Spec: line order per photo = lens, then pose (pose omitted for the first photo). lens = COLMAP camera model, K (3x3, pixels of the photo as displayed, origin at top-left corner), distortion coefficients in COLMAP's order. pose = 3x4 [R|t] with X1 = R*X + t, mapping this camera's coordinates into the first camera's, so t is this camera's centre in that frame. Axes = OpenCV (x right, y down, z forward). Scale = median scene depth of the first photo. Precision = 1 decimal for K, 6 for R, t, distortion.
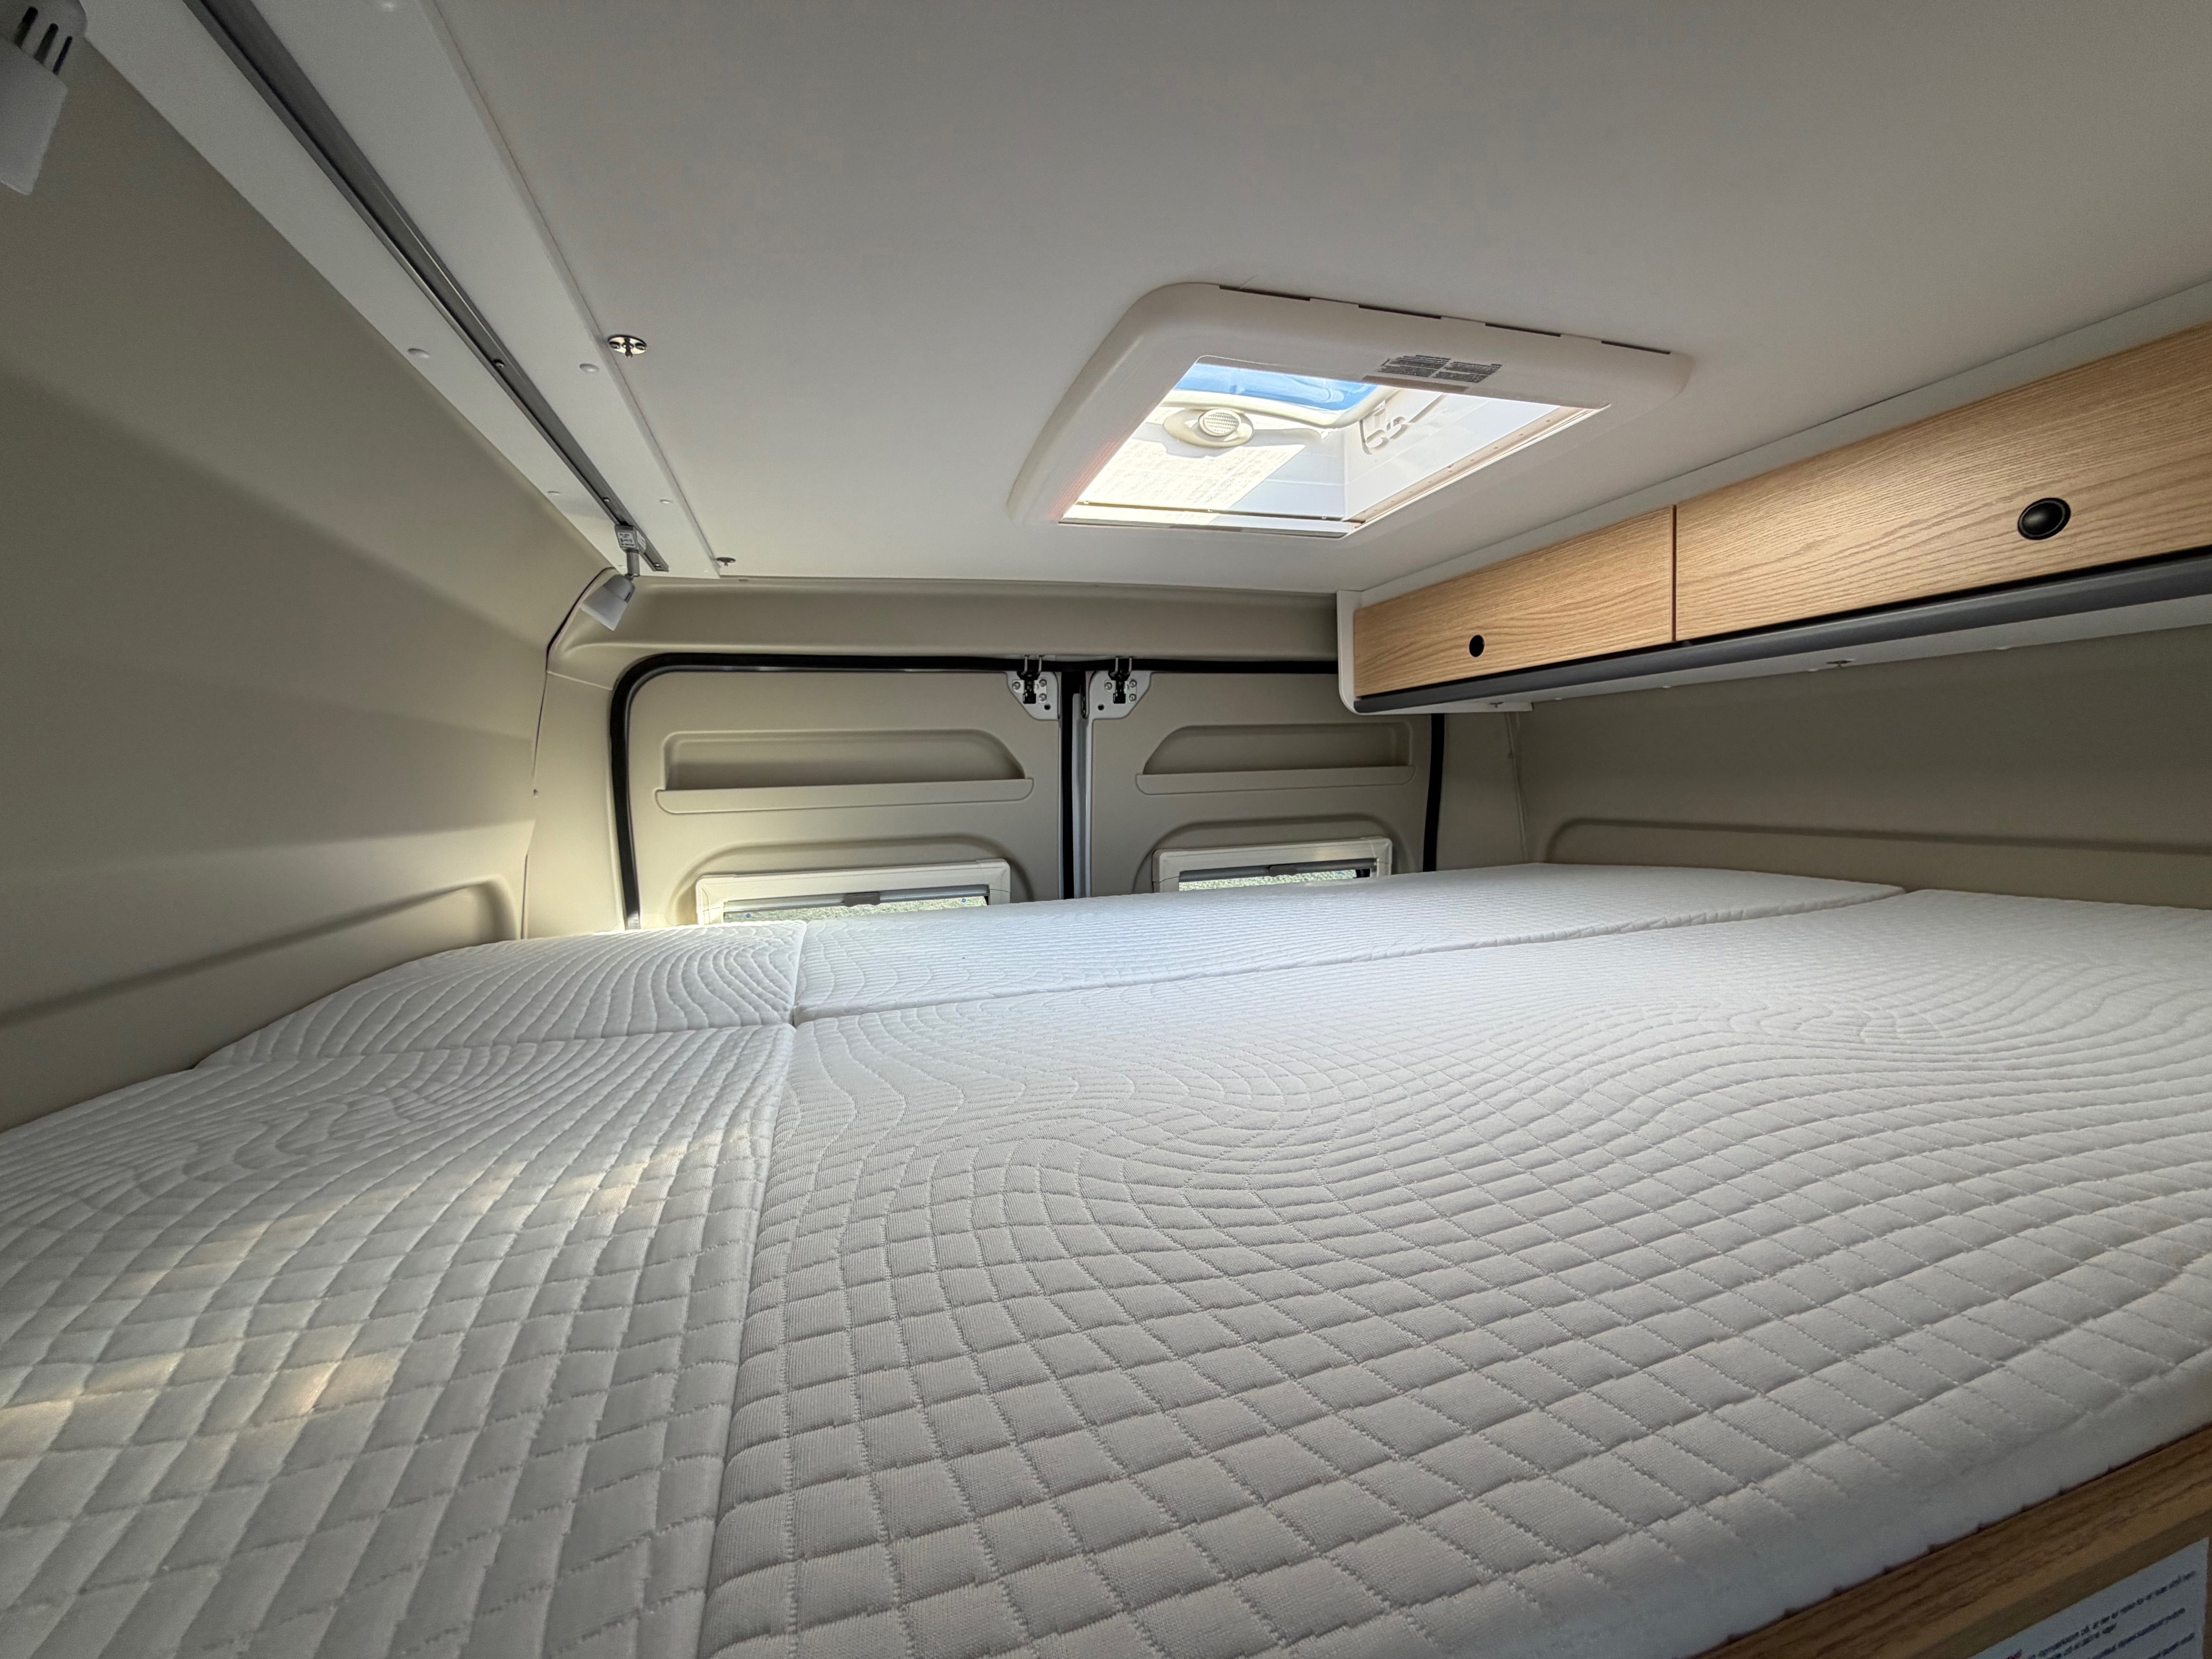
lens RADIAL K [[878.3, 0, 1102.4], [0, 878.3, 833.8], [0, 0, 1]] dist [-0.001059, -0.000183]
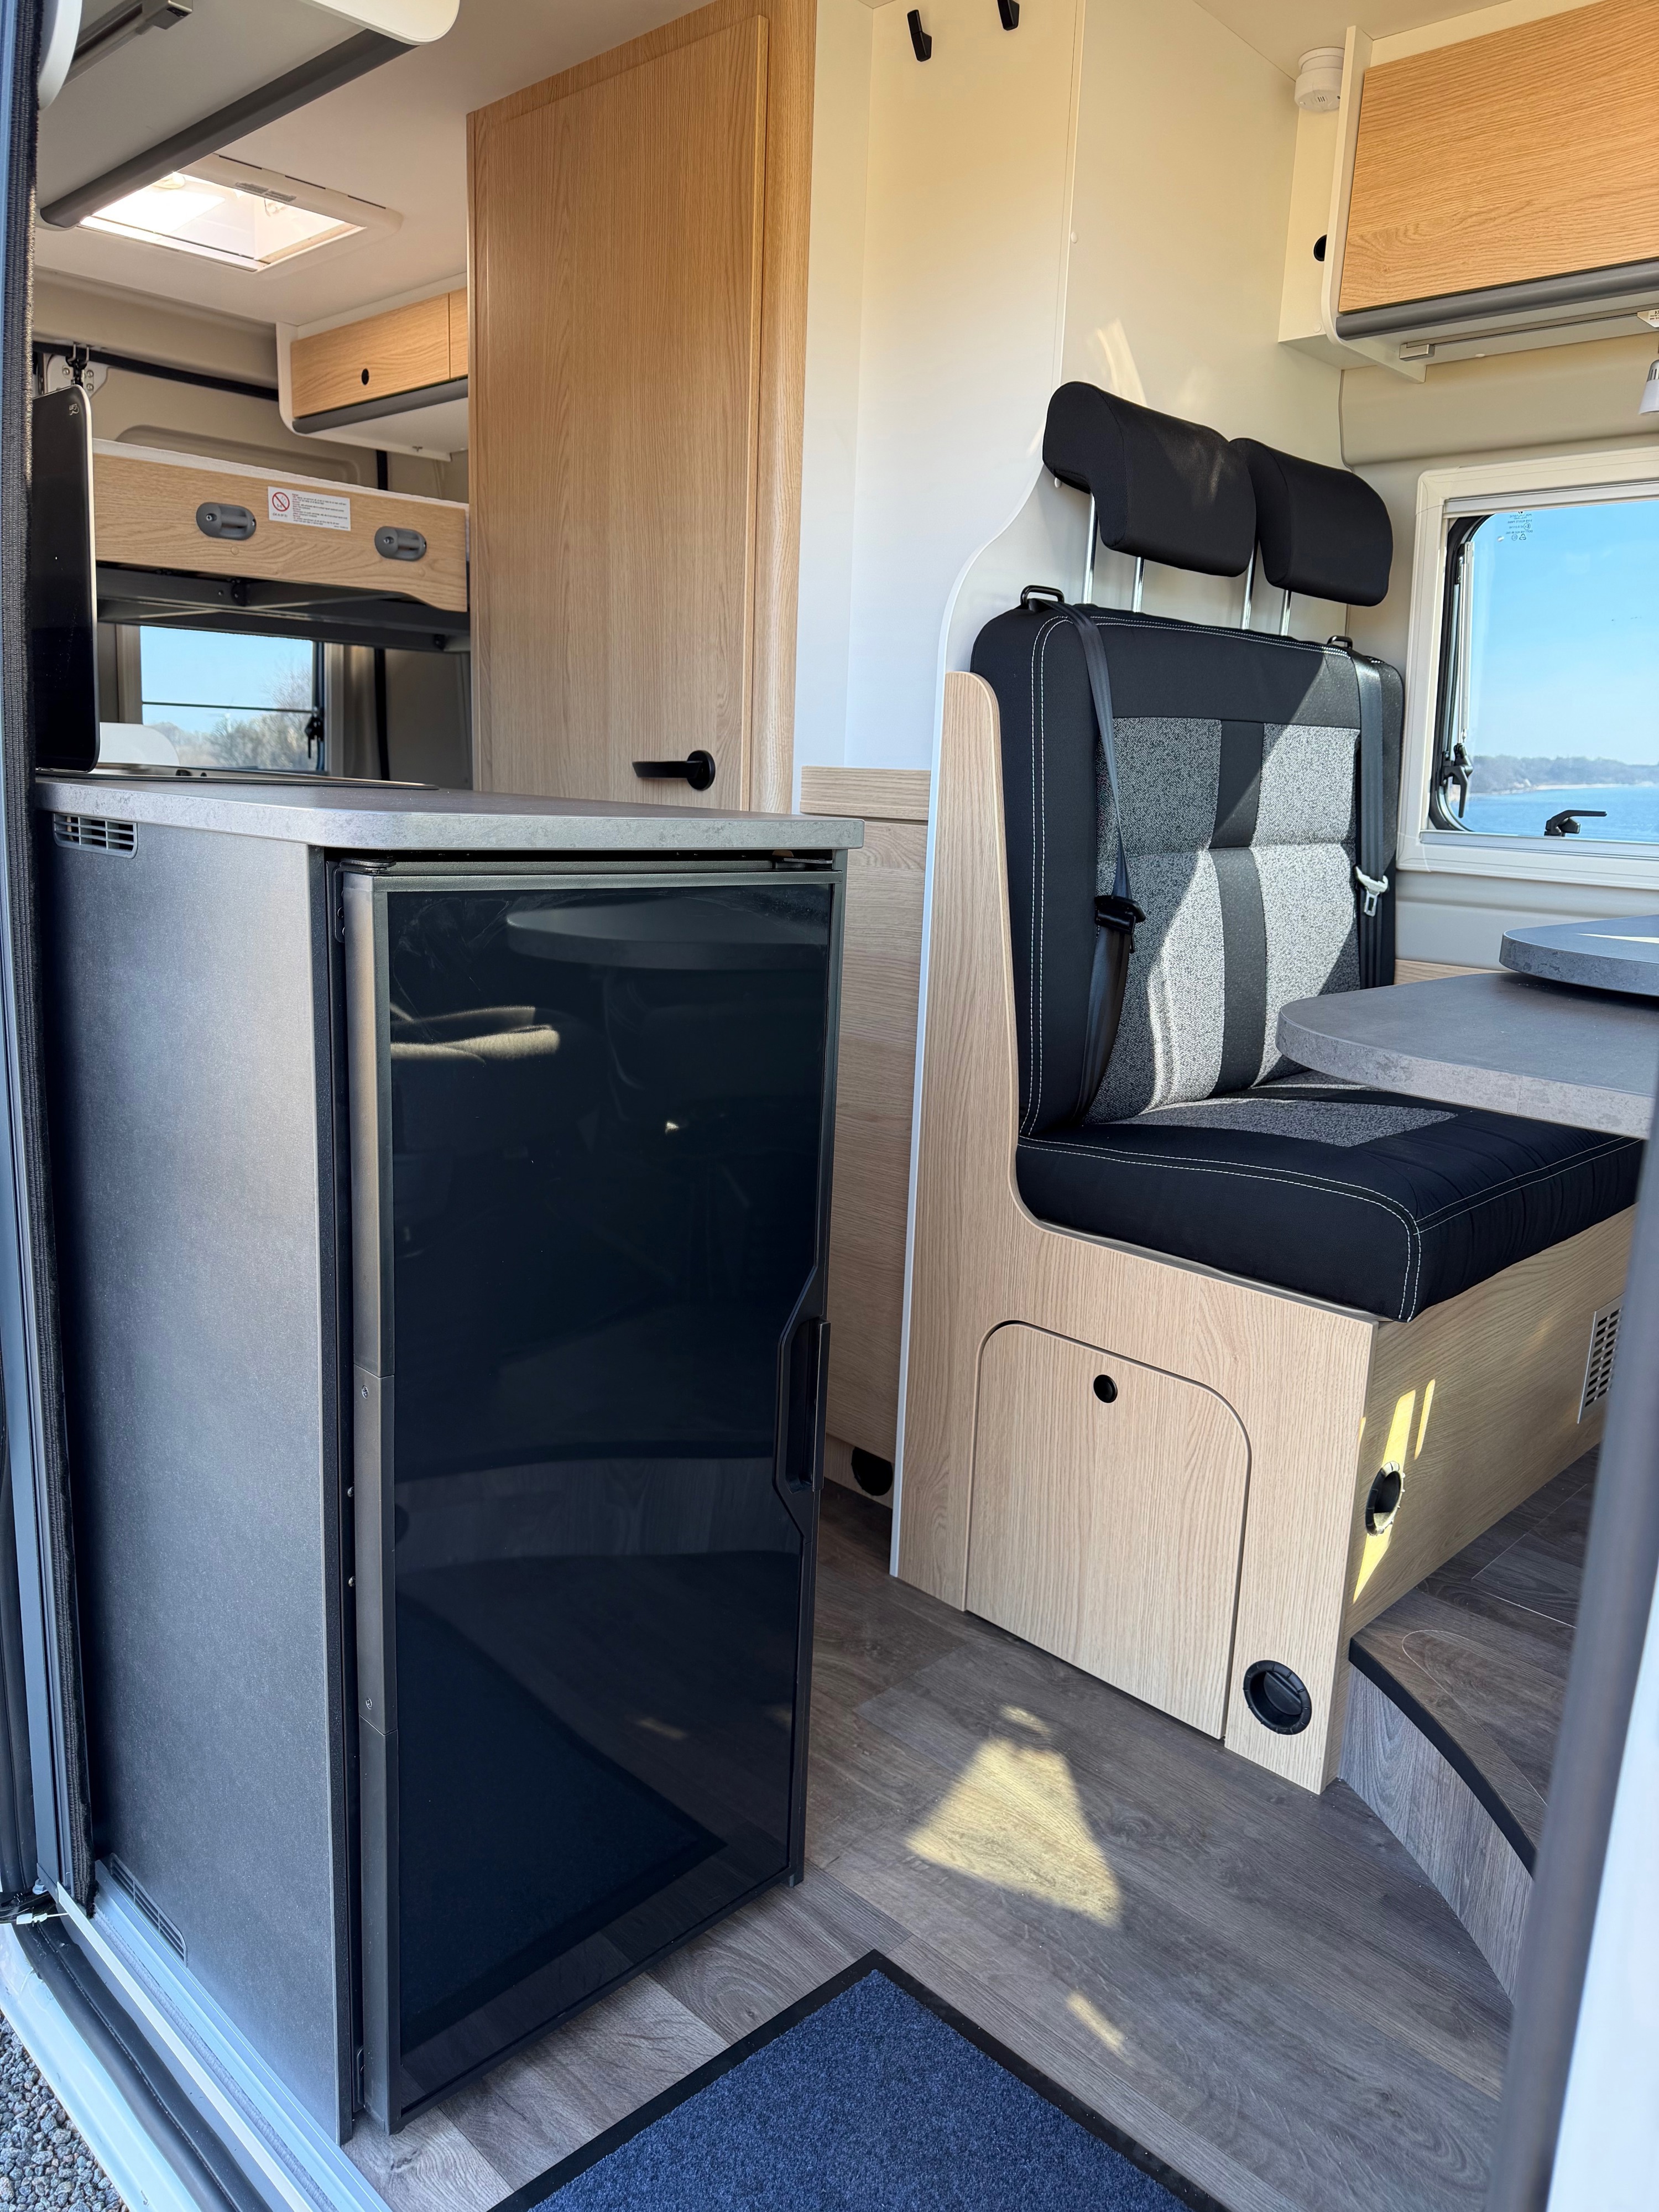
lens RADIAL K [[1560.1, 0, 835.1], [0, 1560.1, 1097.0], [0, 0, 1]] dist [0.044742, -0.054536]
pose [[0.879625, -0.030990, 0.474658, -0.115127], [-0.038935, 0.989836, 0.136779, 0.446946], [-0.474072, -0.138795, 0.869478, -1.376487]]
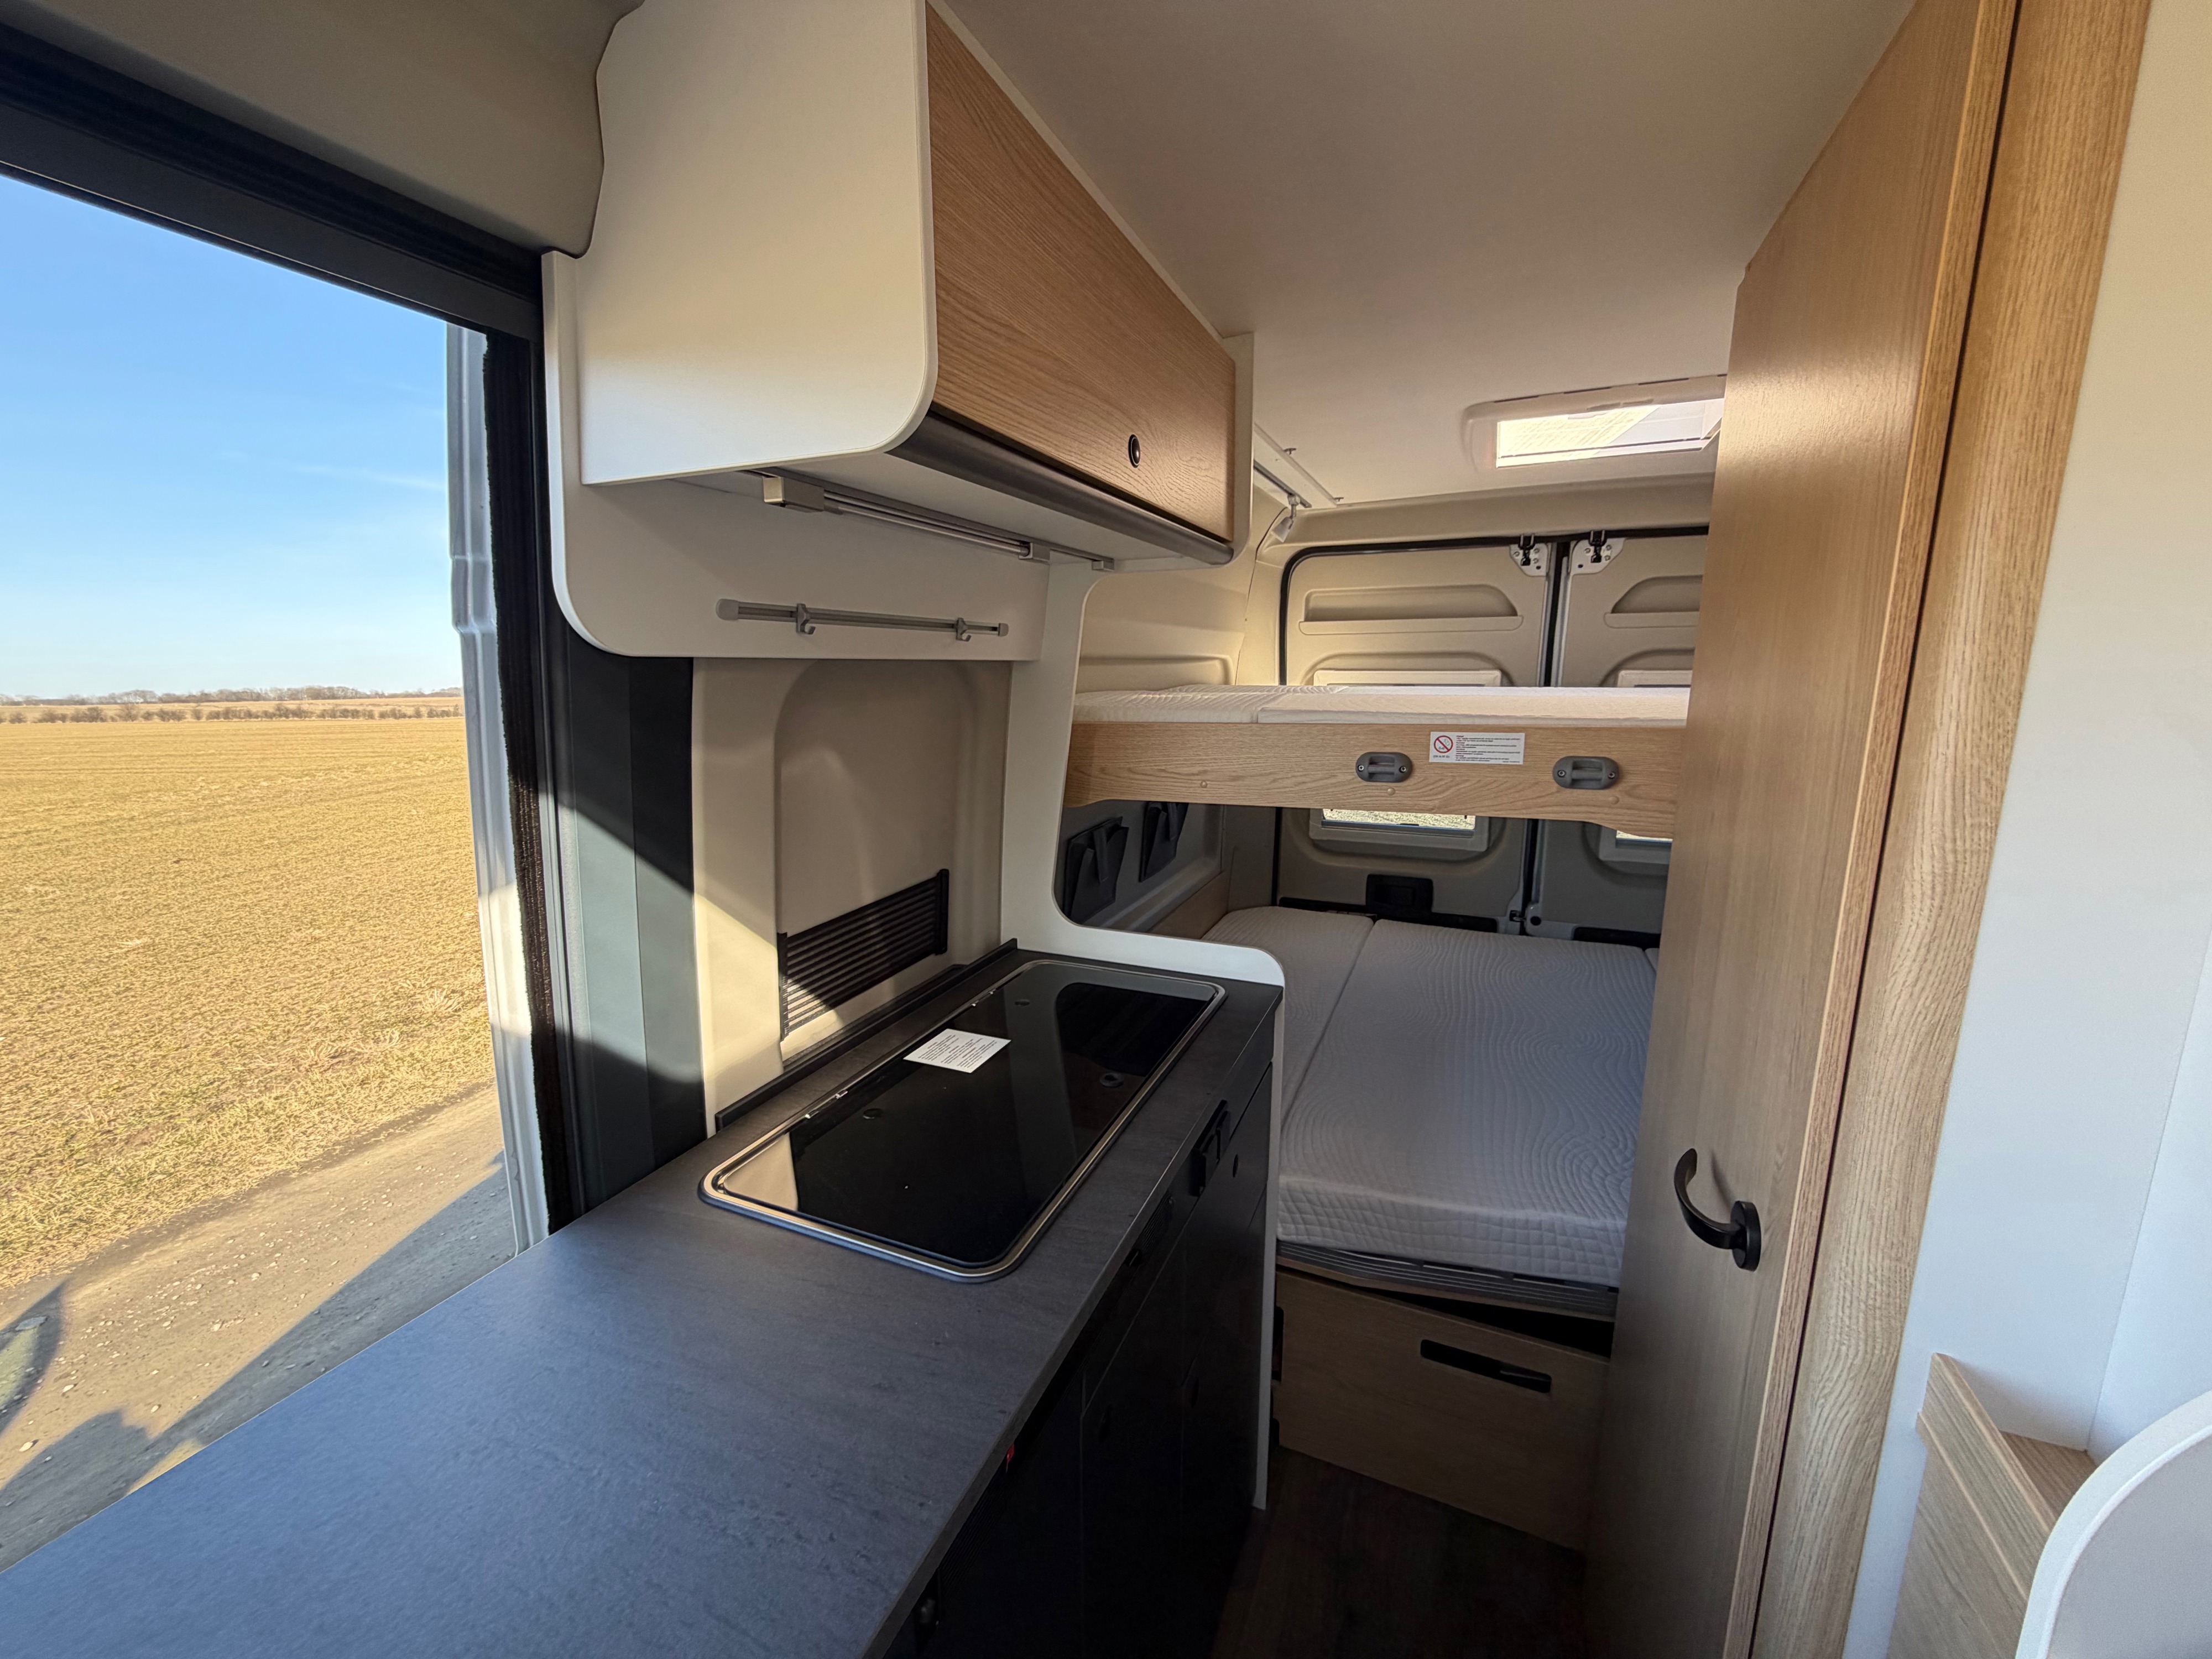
lens RADIAL K [[878.3, 0, 1102.4], [0, 878.3, 833.8], [0, 0, 1]] dist [-0.001059, -0.000183]
pose [[0.750008, 0.152132, -0.643696, 0.424193], [-0.057568, 0.984510, 0.165605, 0.102220], [0.658919, -0.087149, 0.747148, -0.678705]]
